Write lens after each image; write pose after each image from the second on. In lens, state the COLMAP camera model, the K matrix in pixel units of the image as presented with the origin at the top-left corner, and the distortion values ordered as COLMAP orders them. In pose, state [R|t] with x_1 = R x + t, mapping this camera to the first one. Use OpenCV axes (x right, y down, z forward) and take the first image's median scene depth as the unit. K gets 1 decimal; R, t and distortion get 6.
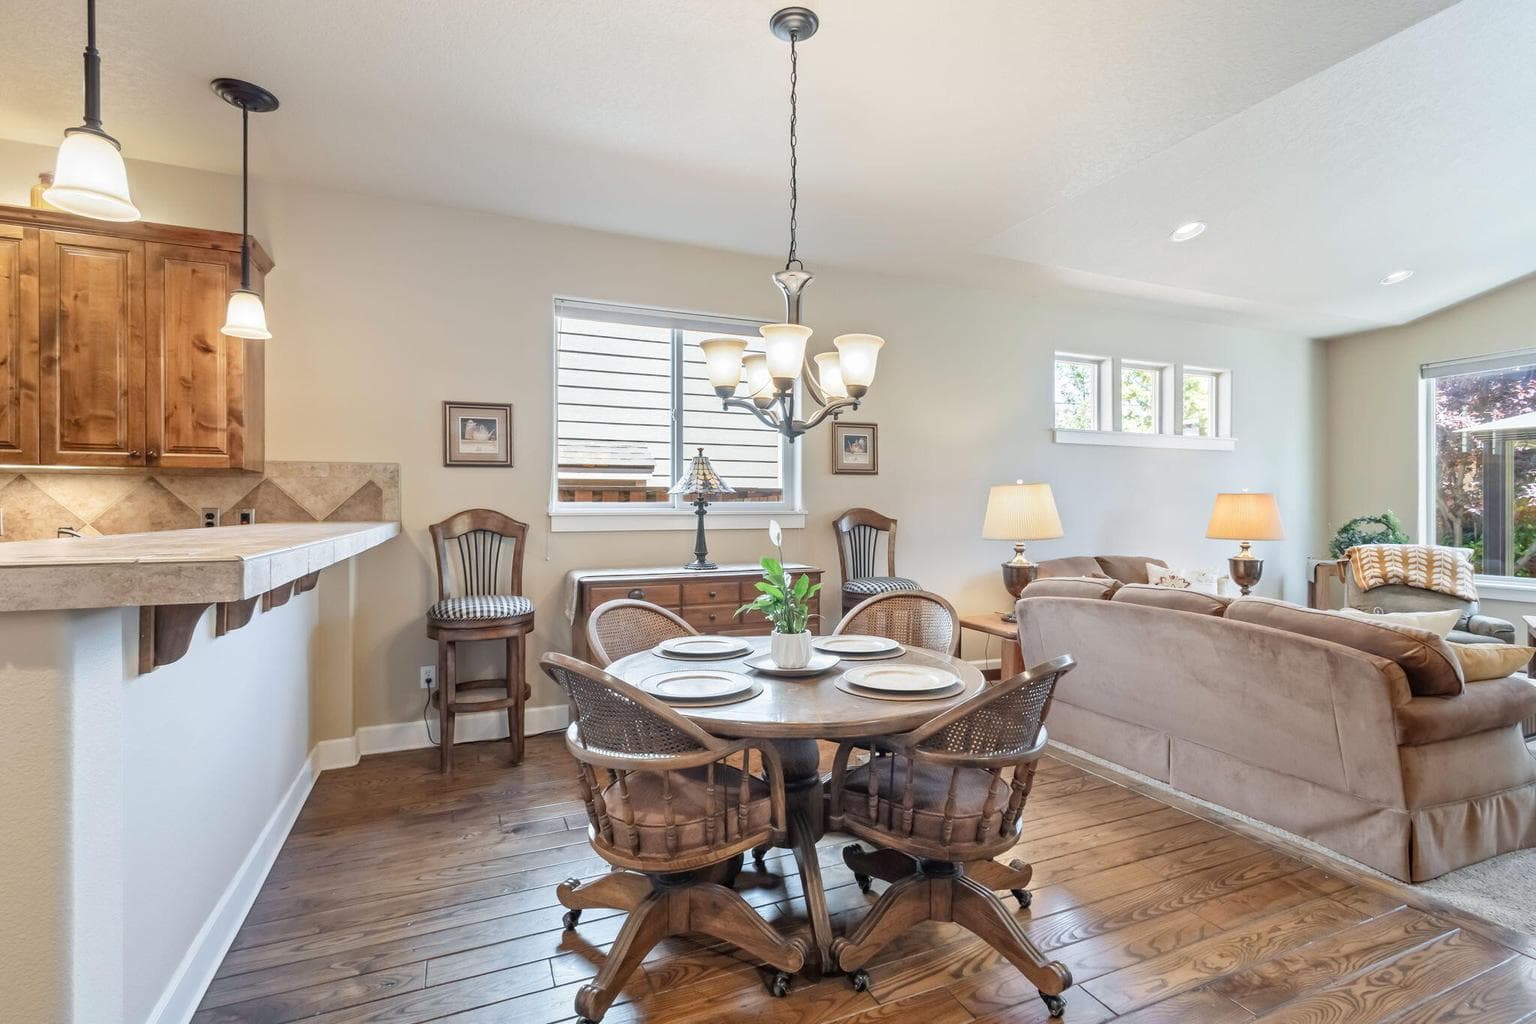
lens RADIAL K [[706.1, 0, 761.0], [0, 706.1, 503.1], [0, 0, 1]] dist [0.012633, -0.003607]
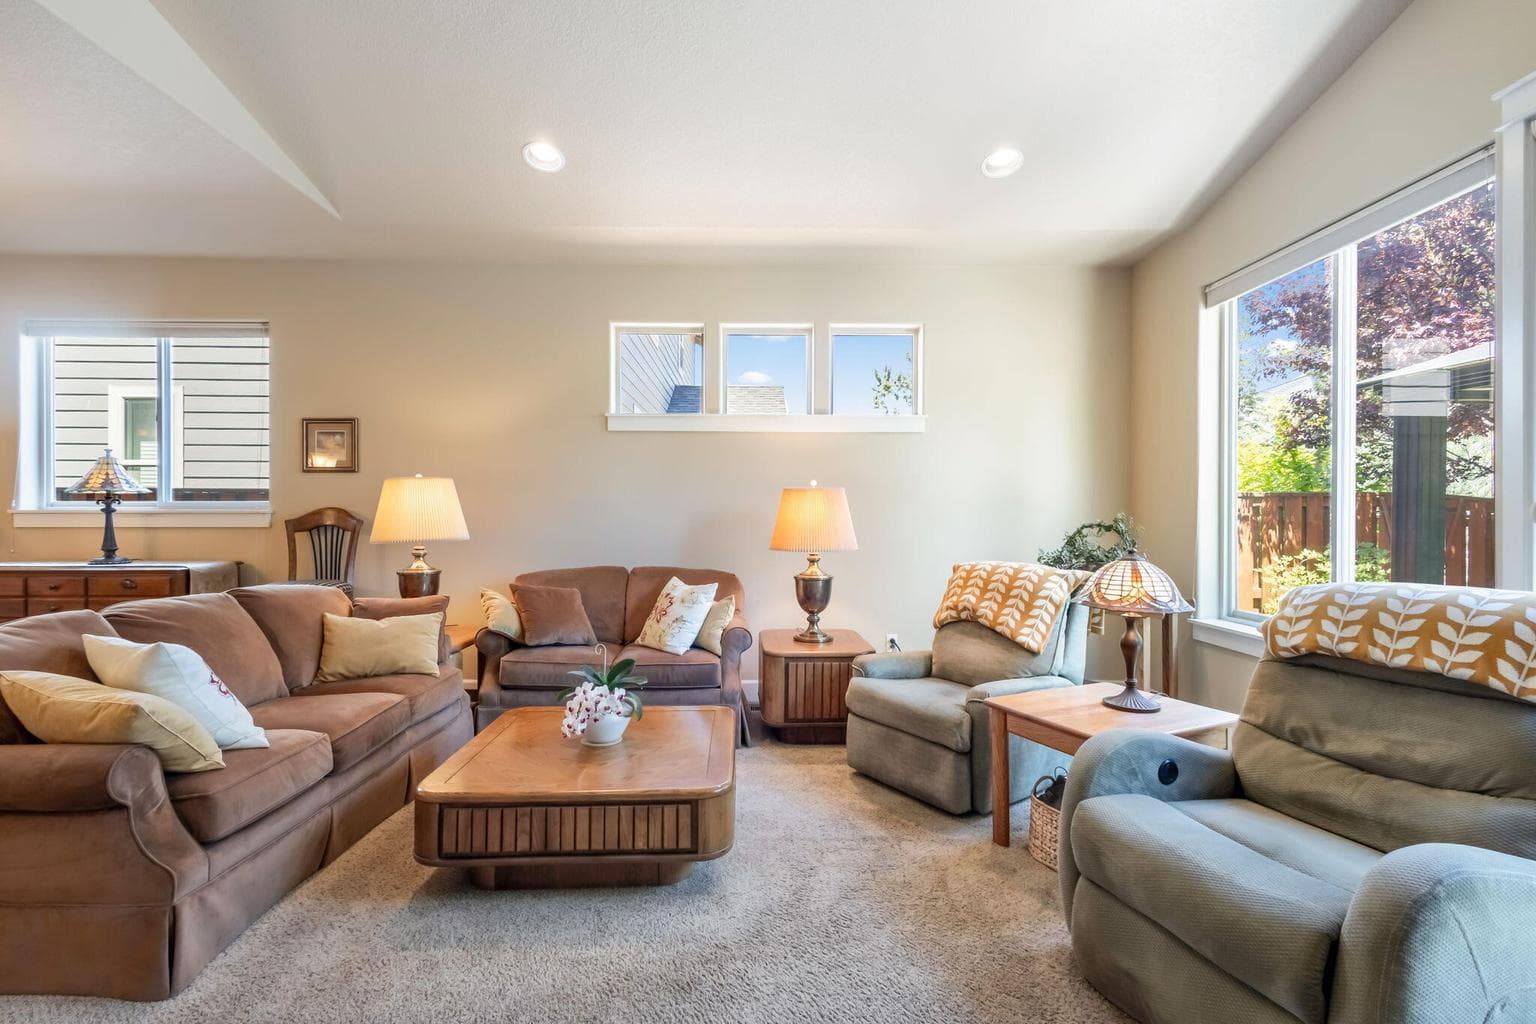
lens RADIAL K [[706.1, 0, 761.2], [0, 706.1, 513.4], [0, 0, 1]] dist [0.012633, -0.003607]
pose [[0.924479, 0.001713, -0.381229, 1.119345], [-0.000125, 0.999991, 0.004191, 0.011835], [0.381233, -0.003827, 0.924471, 0.356997]]
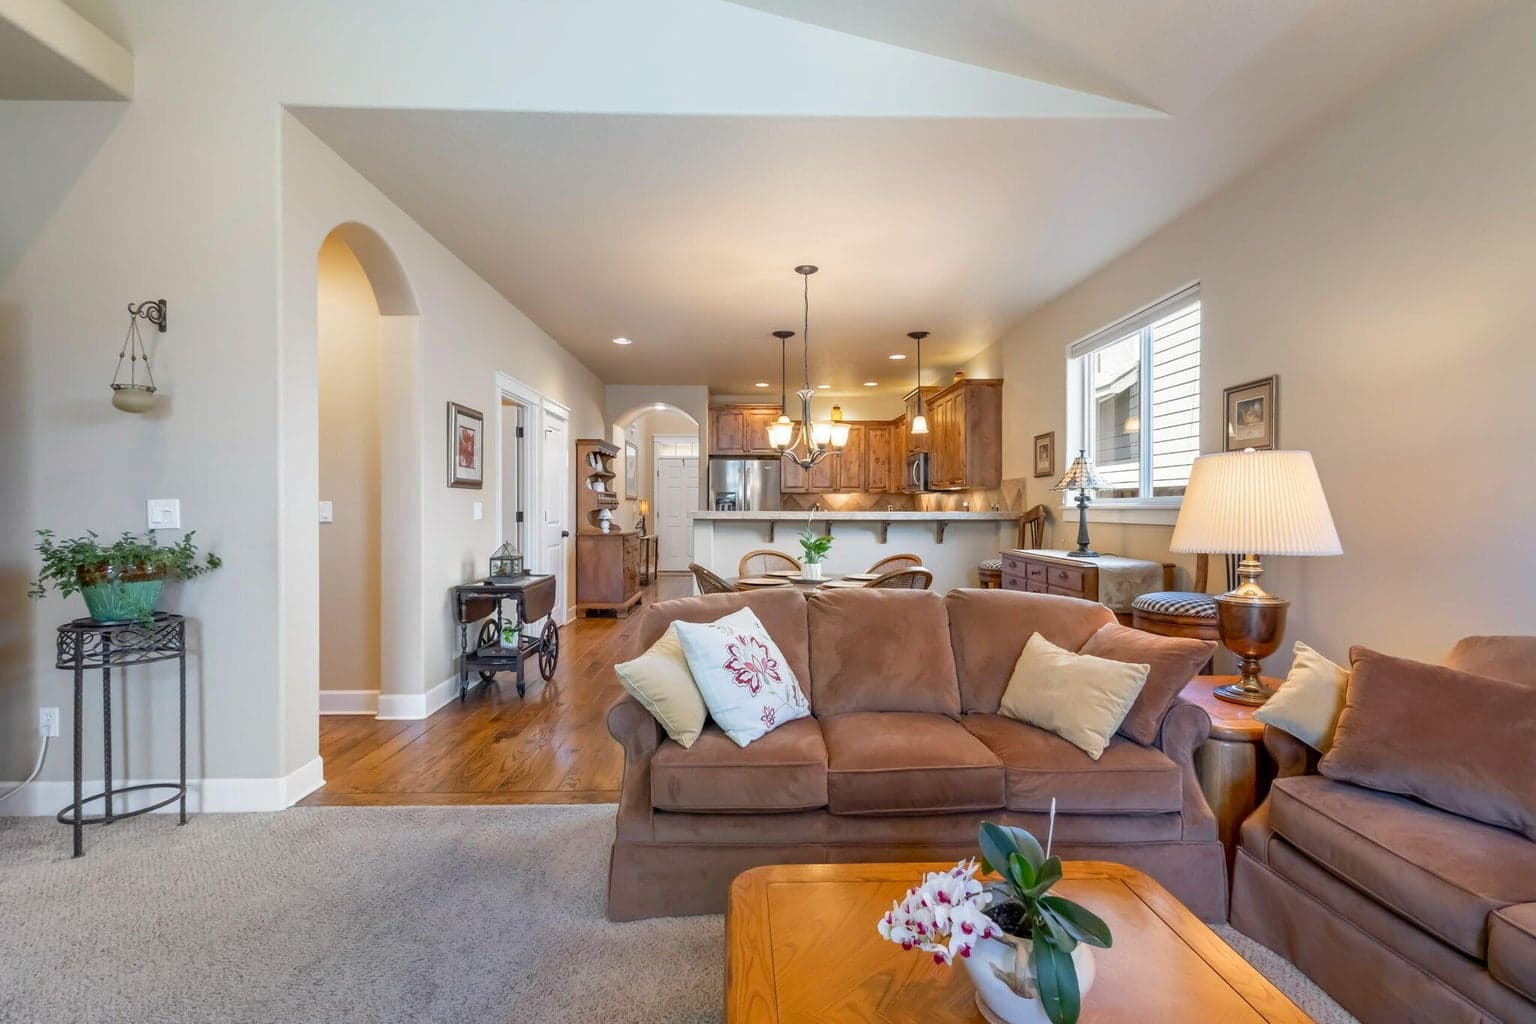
lens RADIAL K [[706.1, 0, 767.7], [0, 706.1, 511.1], [0, 0, 1]] dist [0.012633, -0.003607]
pose [[-0.368005, 0.004820, -0.929812, 1.058248], [0.006791, 0.999974, 0.002496, 0.012841], [0.929799, -0.005396, -0.368028, 0.869660]]
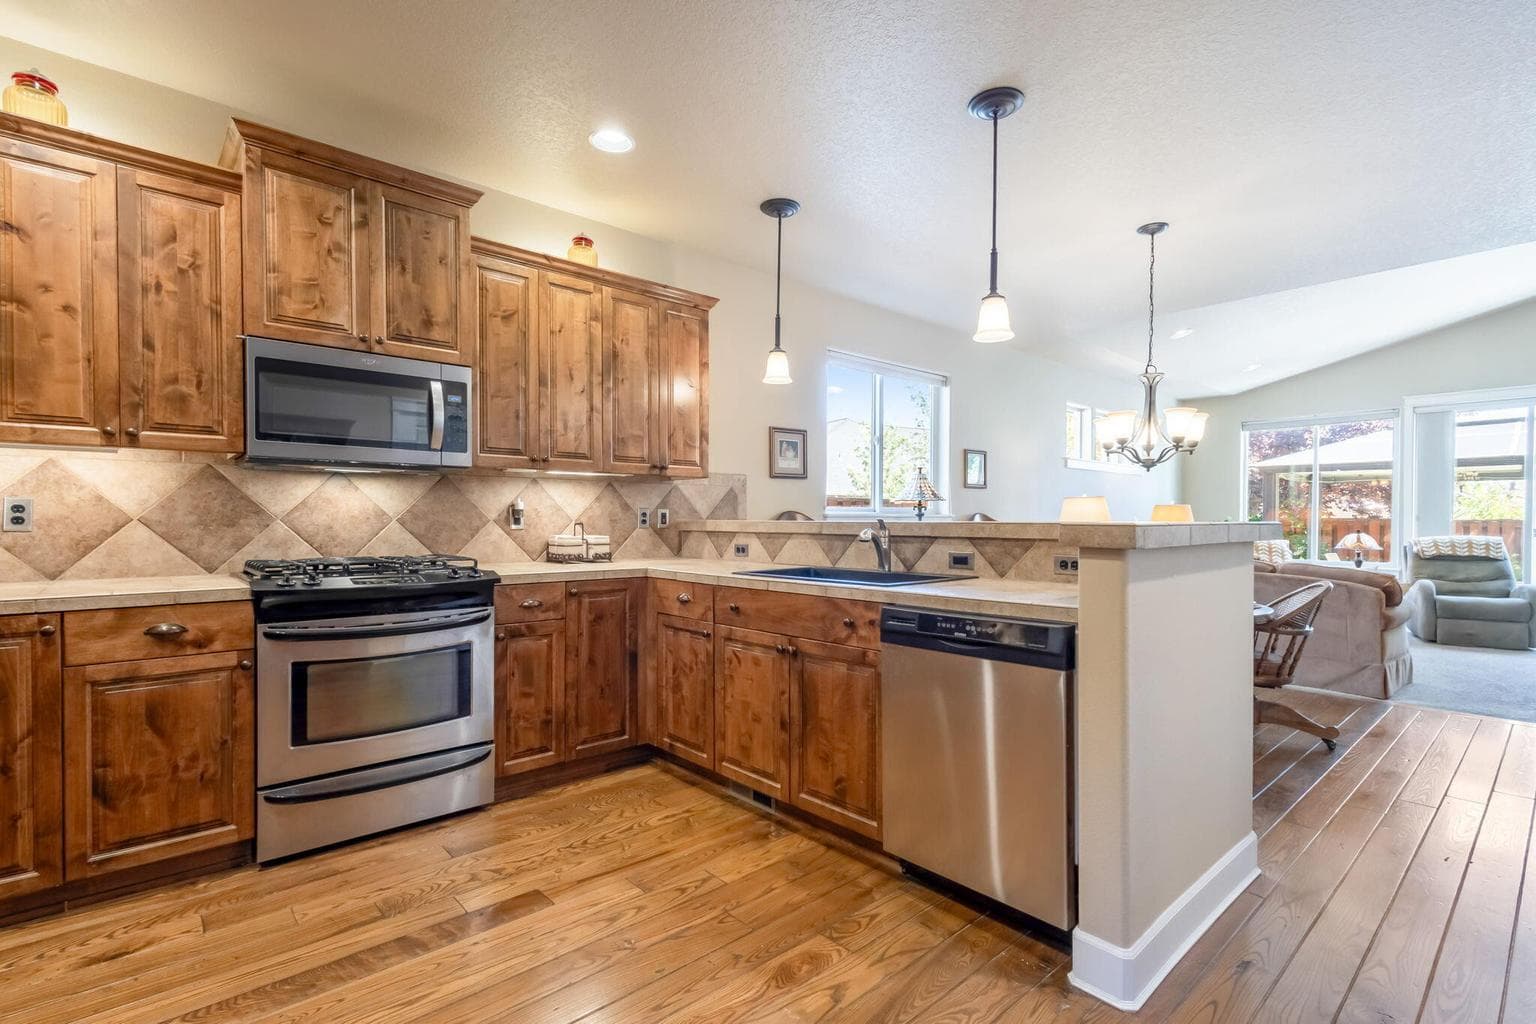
lens RADIAL K [[706.1, 0, 765.0], [0, 706.1, 527.8], [0, 0, 1]] dist [0.012633, -0.003607]
pose [[0.950755, -0.001329, 0.309939, -0.725371], [-0.005101, 0.999788, 0.019936, 0.011798], [-0.309900, -0.020535, 0.950547, -0.186022]]
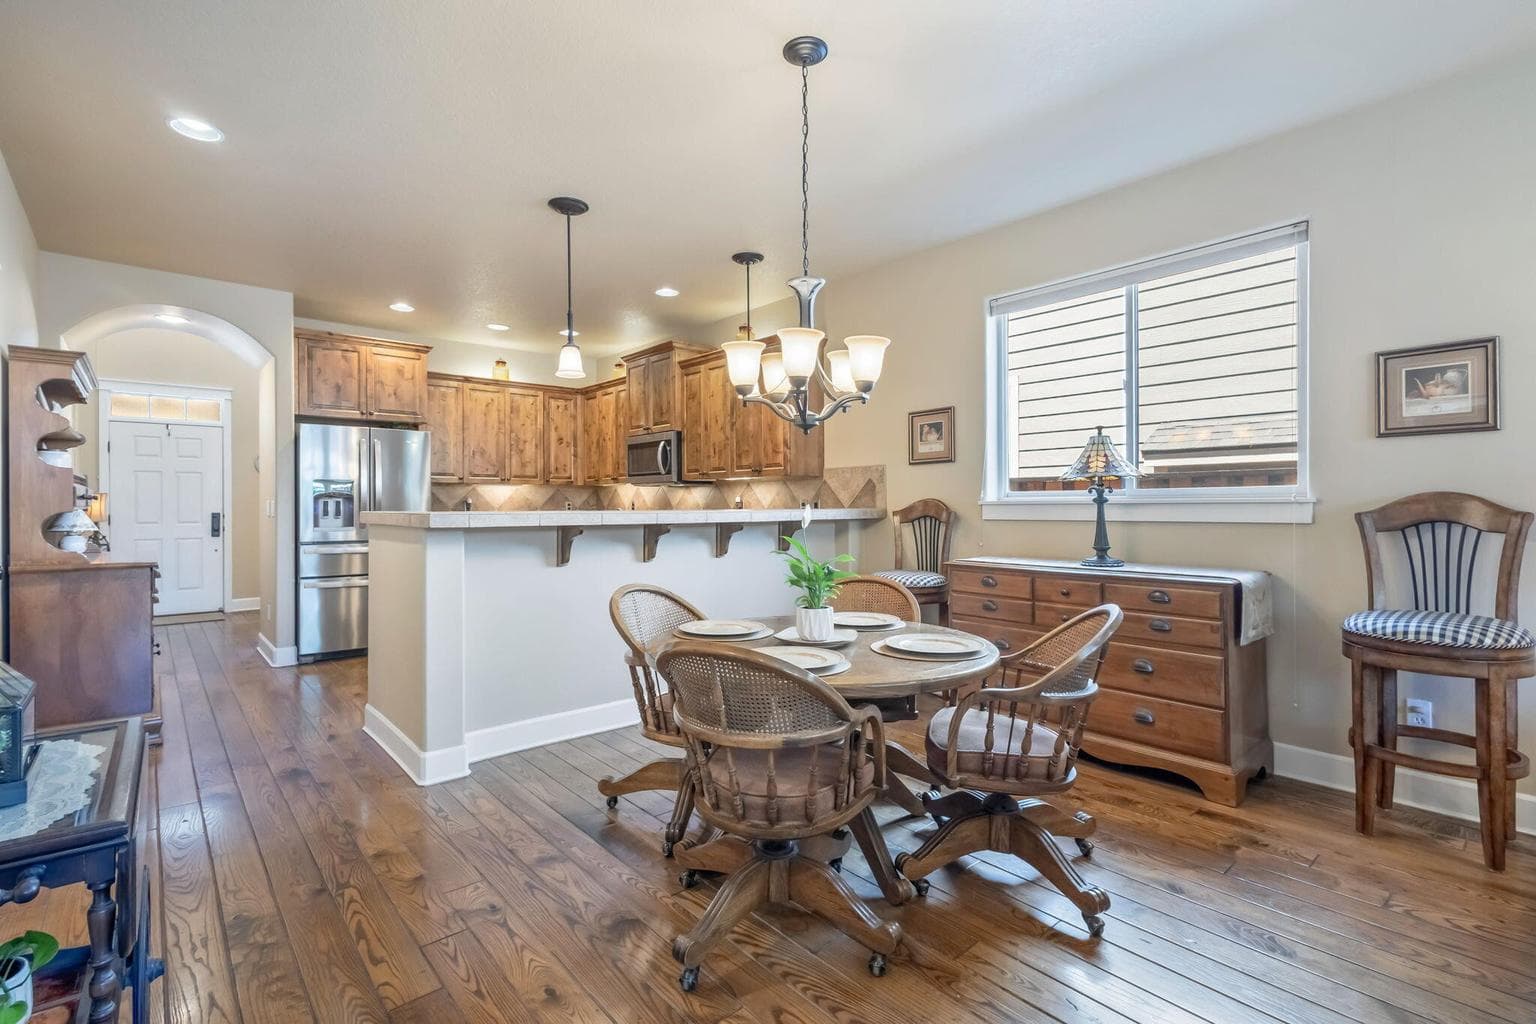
lens RADIAL K [[706.1, 0, 765.1], [0, 706.1, 506.7], [0, 0, 1]] dist [0.012633, -0.003607]
pose [[0.305786, 0.001342, -0.952099, 0.561785], [0.010956, 0.999928, 0.004929, 0.010934], [0.952037, -0.011939, 0.305749, 0.317216]]
